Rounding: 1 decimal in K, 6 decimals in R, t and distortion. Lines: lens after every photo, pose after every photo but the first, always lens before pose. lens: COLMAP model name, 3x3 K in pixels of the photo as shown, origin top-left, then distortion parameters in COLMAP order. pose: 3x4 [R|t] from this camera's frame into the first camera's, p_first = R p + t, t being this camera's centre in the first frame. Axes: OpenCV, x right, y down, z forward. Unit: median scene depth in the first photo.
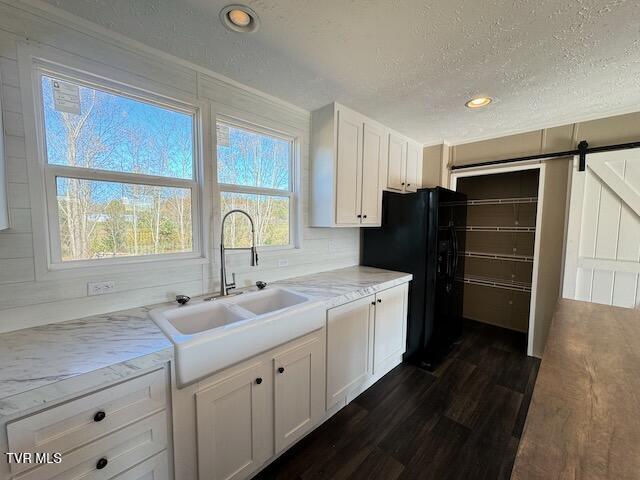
lens RADIAL K [[255.4, 0, 320.0], [0, 255.4, 240.0], [0, 0, 1]] dist [-0.003083, 0.000157]
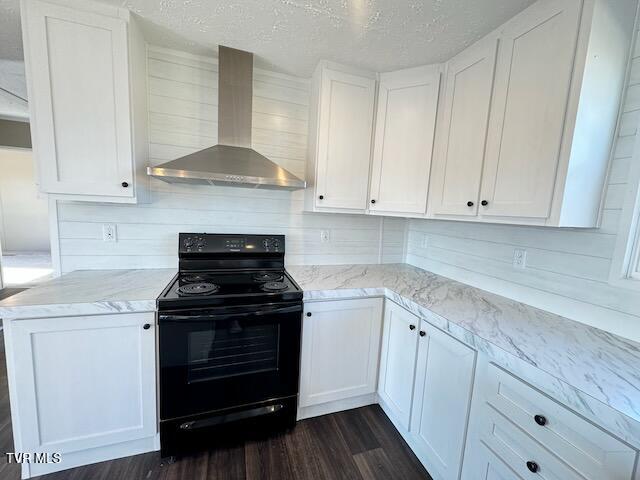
lens RADIAL K [[255.4, 0, 320.0], [0, 255.4, 240.0], [0, 0, 1]] dist [-0.003083, 0.000157]
pose [[-0.441975, 0.075113, -0.893877, 0.151892], [-0.124582, 0.981691, 0.144091, -0.004231], [0.888334, 0.175046, -0.424525, 0.274331]]
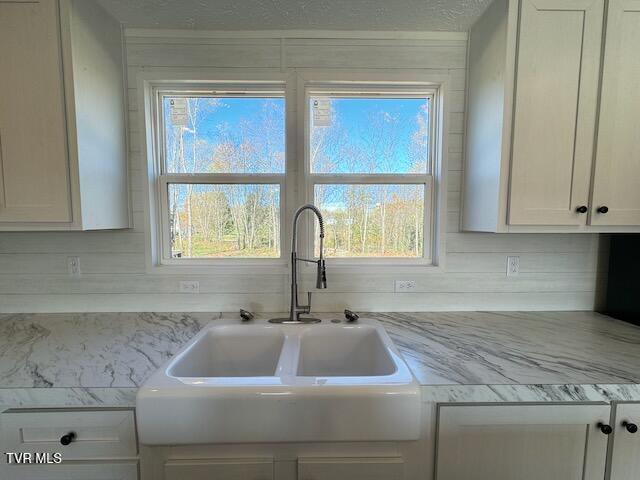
lens RADIAL K [[255.4, 0, 320.0], [0, 255.4, 240.0], [0, 0, 1]] dist [-0.003083, 0.000157]
pose [[0.719943, 0.040234, -0.692866, 0.181211], [-0.047443, 0.998836, 0.008704, -0.028015], [0.692410, 0.026606, 0.721014, 0.473800]]
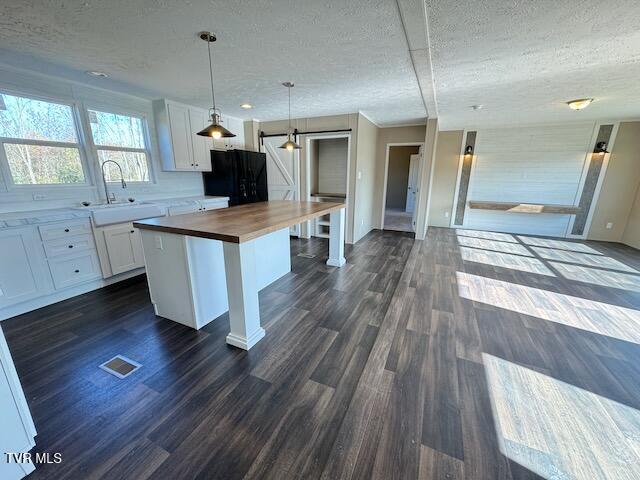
lens RADIAL K [[255.4, 0, 320.0], [0, 255.4, 240.0], [0, 0, 1]] dist [-0.003083, 0.000157]
pose [[0.937862, -0.089231, 0.335339, 0.467030], [0.026791, 0.982108, 0.186402, 0.157764], [-0.345972, -0.165836, 0.923473, -1.432763]]
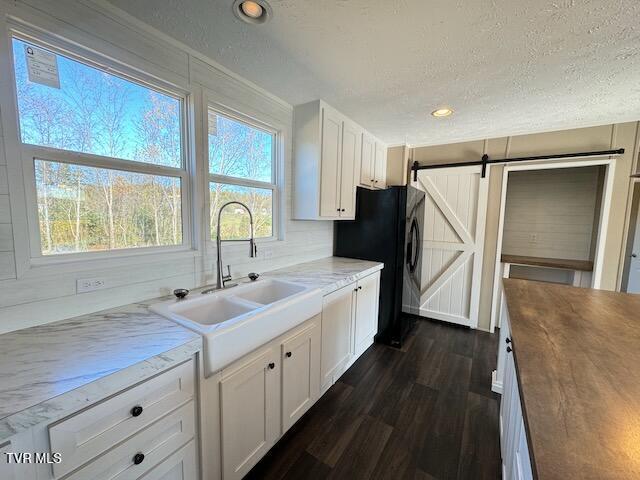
lens RADIAL K [[255.4, 0, 320.0], [0, 255.4, 240.0], [0, 0, 1]] dist [-0.003083, 0.000157]
pose [[0.979533, -0.007369, 0.201148, -0.185061], [0.002223, 0.999665, 0.025797, 0.006582], [-0.201271, -0.024822, 0.979221, -0.039410]]
